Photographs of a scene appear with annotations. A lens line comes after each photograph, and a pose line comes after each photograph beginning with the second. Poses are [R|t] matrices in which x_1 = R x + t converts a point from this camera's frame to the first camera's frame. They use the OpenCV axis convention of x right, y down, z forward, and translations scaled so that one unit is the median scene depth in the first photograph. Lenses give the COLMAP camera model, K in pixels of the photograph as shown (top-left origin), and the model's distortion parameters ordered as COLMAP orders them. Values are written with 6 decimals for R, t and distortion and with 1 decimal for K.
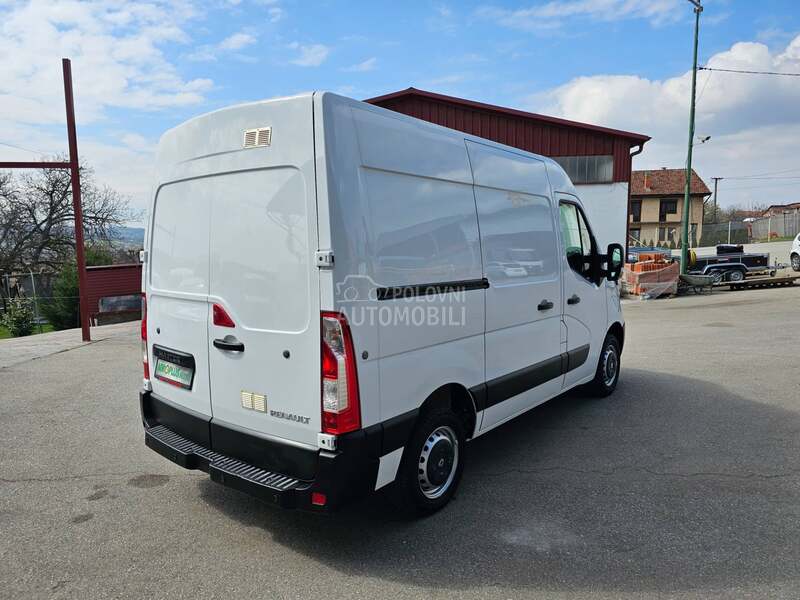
lens RADIAL K [[540.6, 0, 405.5], [0, 540.6, 307.8], [0, 0, 1]] dist [0.052391, -0.045528]
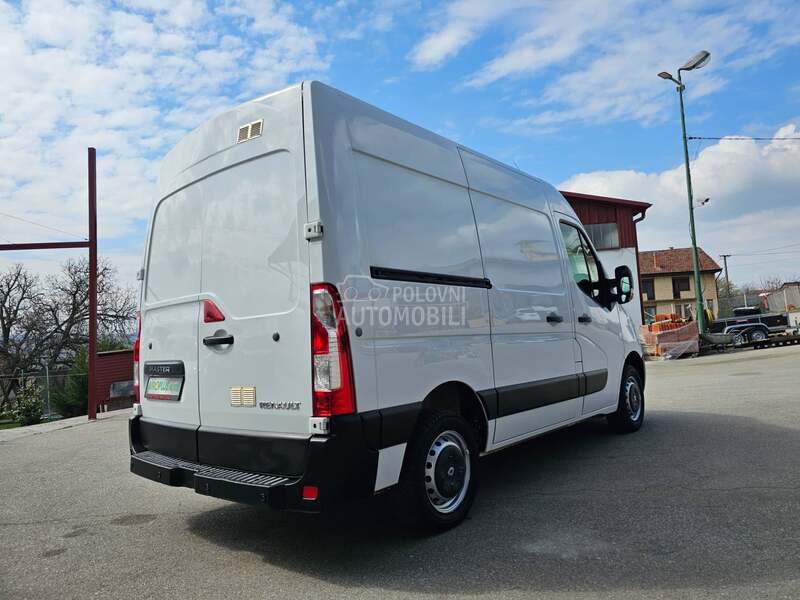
lens RADIAL K [[540.6, 0, 415.3], [0, 540.6, 294.8], [0, 0, 1]] dist [0.052391, -0.045528]
pose [[0.998803, -0.047318, -0.012404, 0.028838], [0.043925, 0.979164, -0.198264, 0.158614], [0.021527, 0.197482, 0.980070, 0.045620]]
